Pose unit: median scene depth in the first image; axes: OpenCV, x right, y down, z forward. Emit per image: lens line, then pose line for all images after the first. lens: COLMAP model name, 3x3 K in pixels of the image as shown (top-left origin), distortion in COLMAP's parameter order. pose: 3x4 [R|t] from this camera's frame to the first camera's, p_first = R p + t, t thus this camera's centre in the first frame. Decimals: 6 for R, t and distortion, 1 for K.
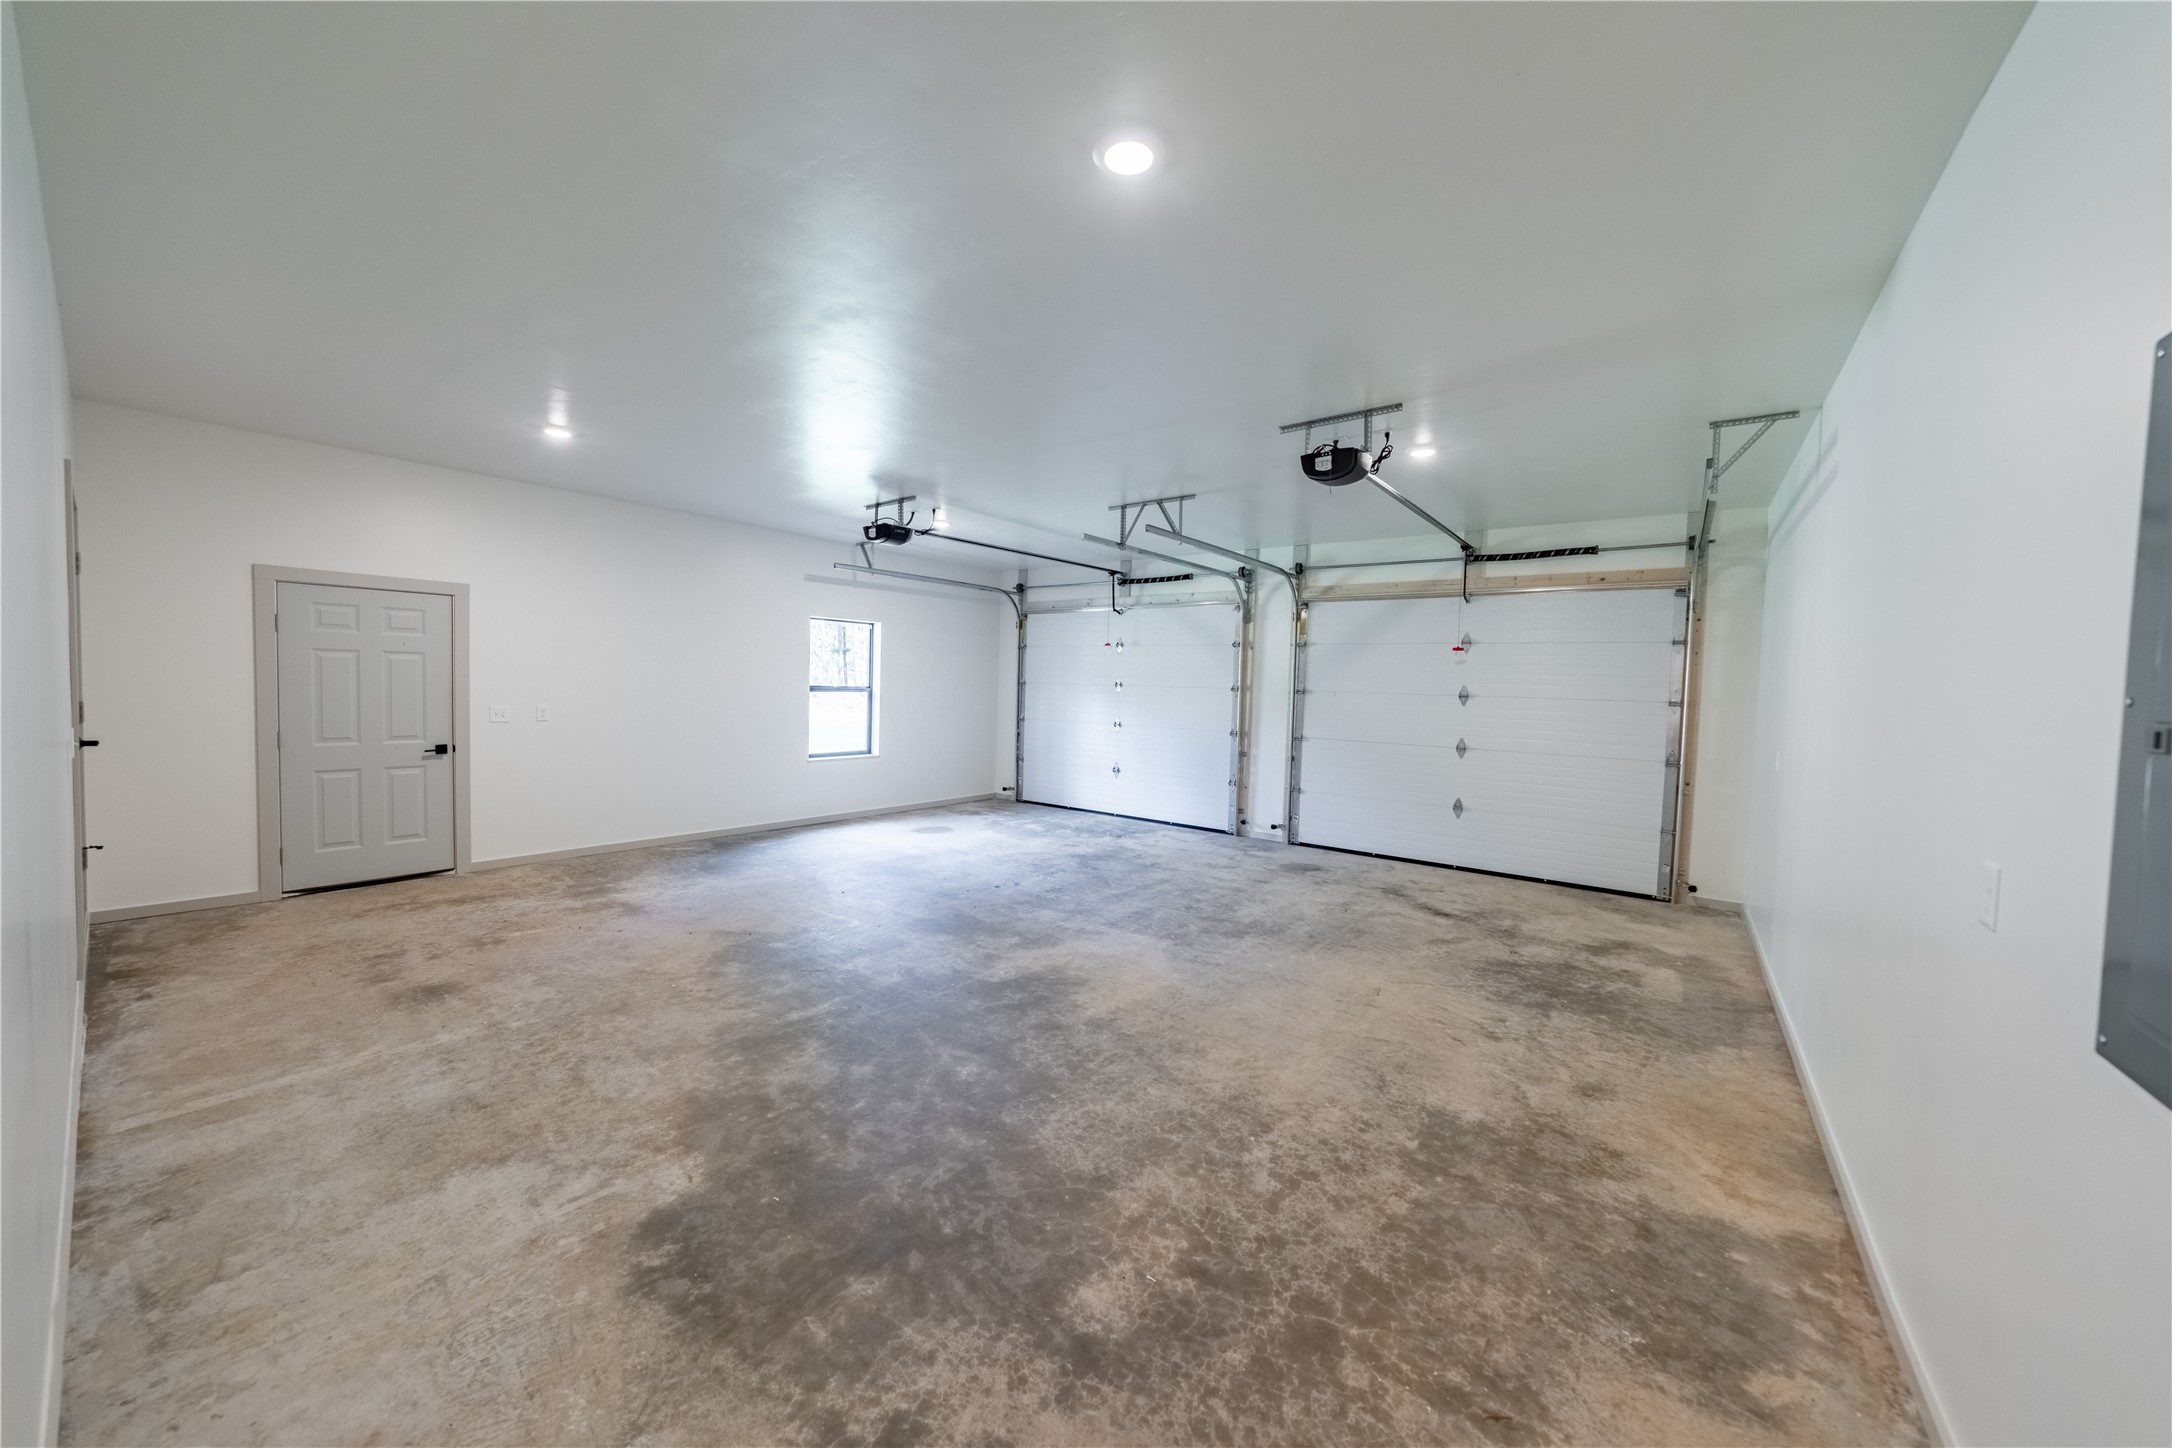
lens RADIAL K [[763.3, 0, 1090.7], [0, 763.3, 719.2], [0, 0, 1]] dist [-0.026633, 0.006479]
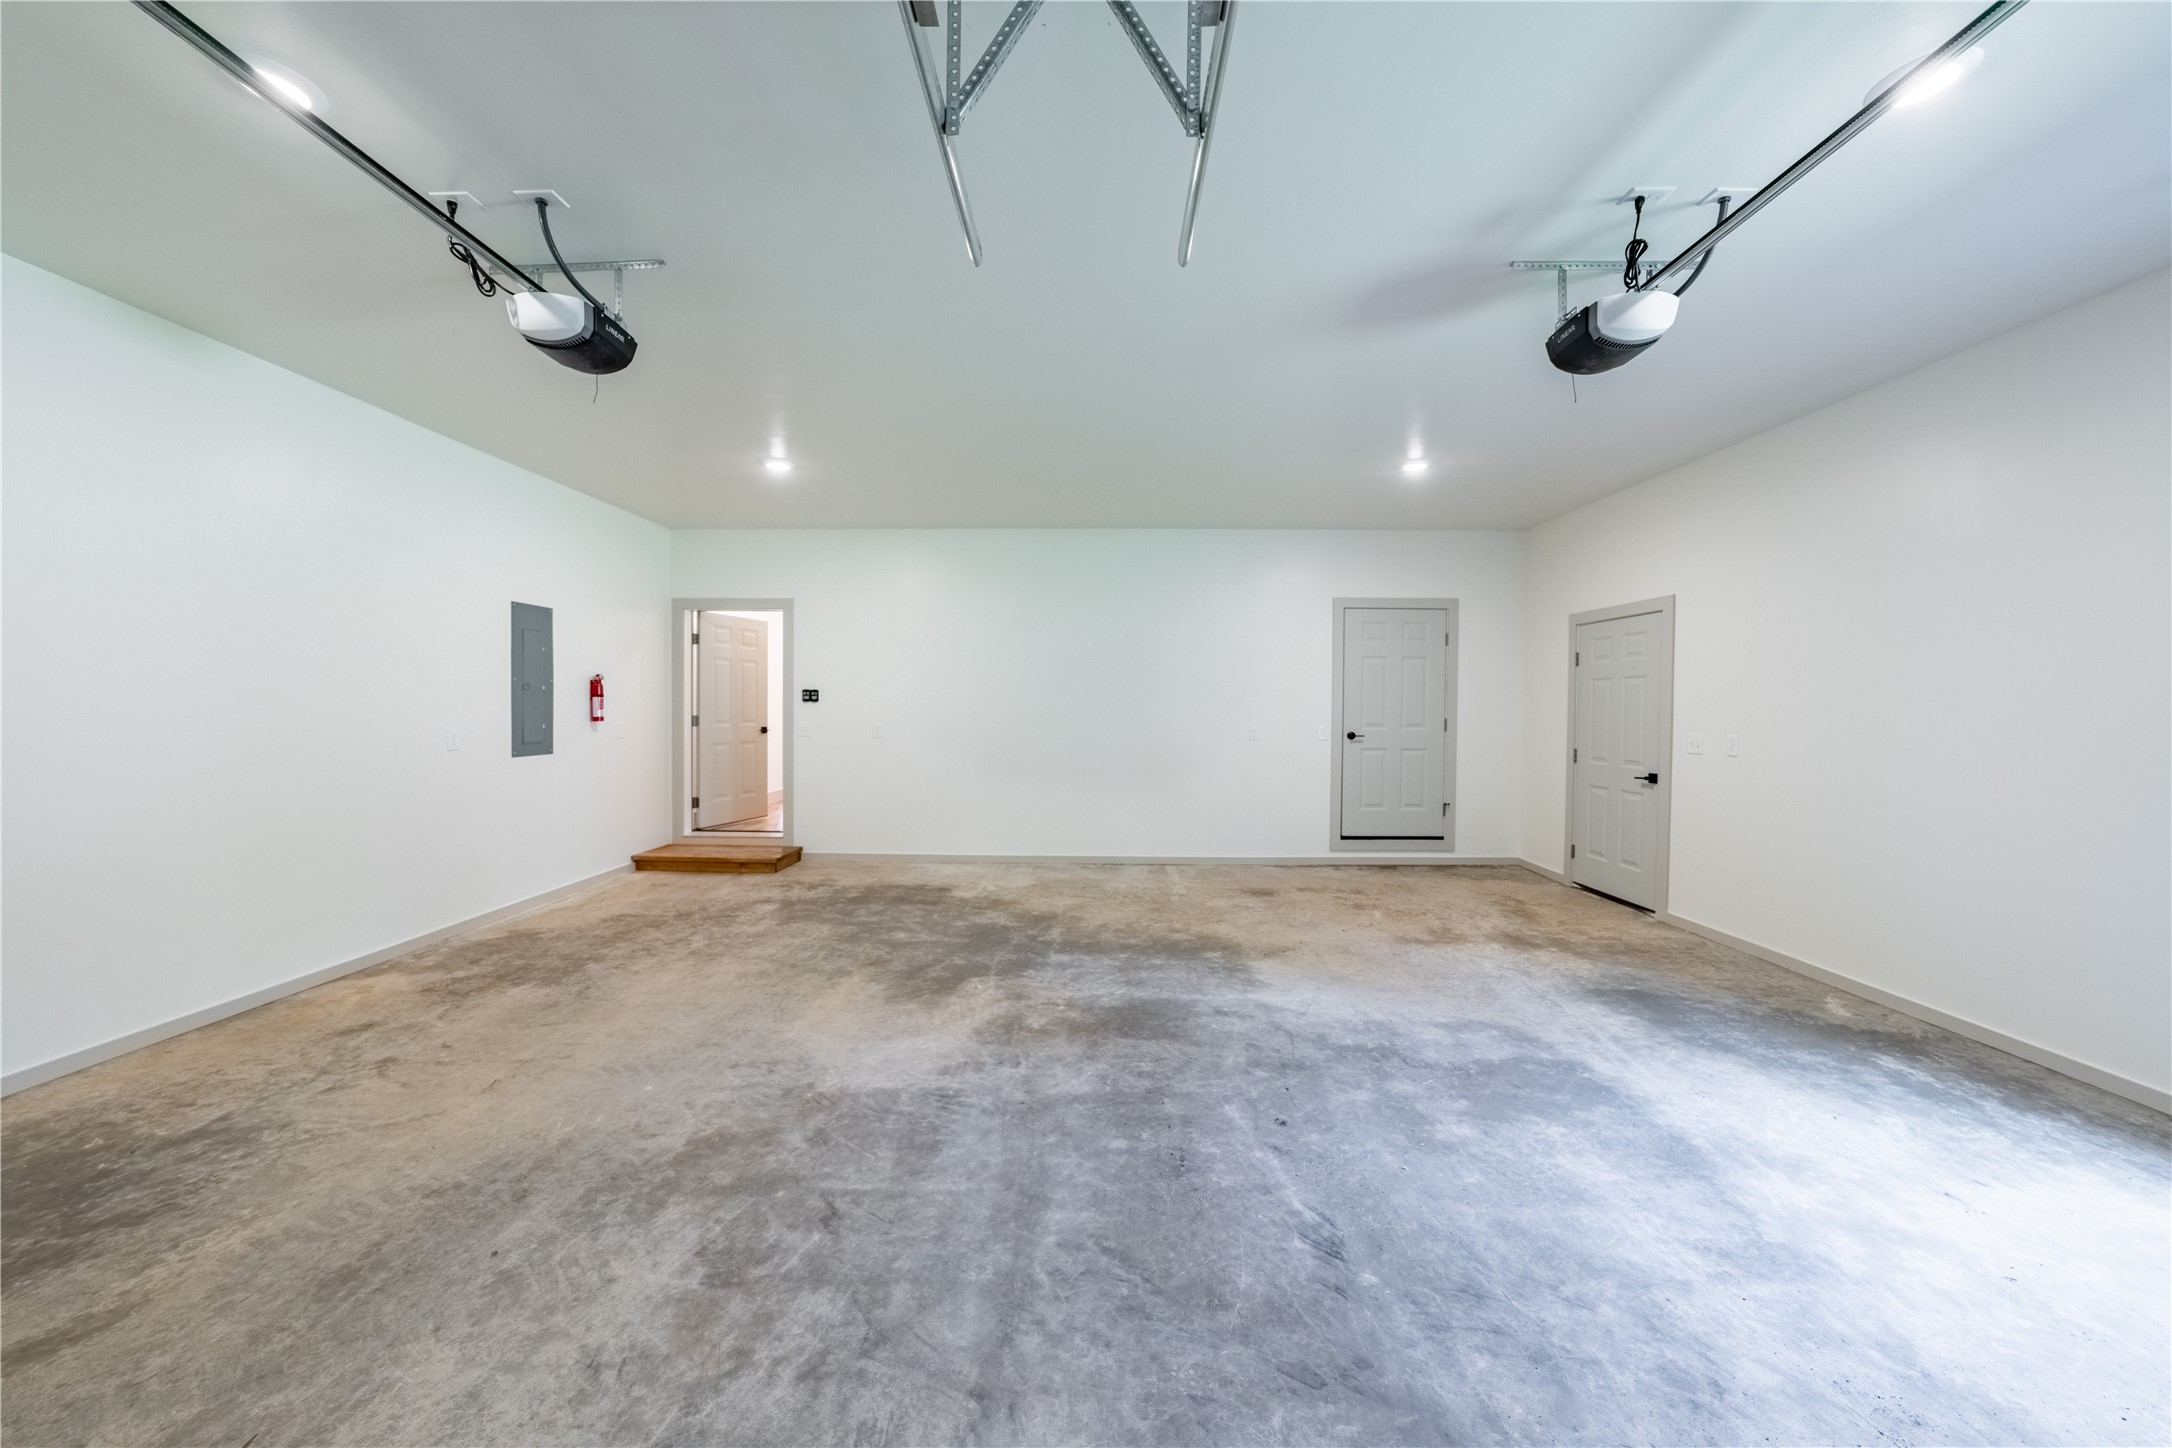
lens RADIAL K [[763.3, 0, 1090.7], [0, 763.3, 719.2], [0, 0, 1]] dist [-0.026633, 0.006479]
pose [[-0.803815, -0.021470, -0.594492, 0.358052], [-0.054761, 0.997776, 0.038008, -0.043381], [0.592354, 0.063107, -0.803203, 1.914502]]
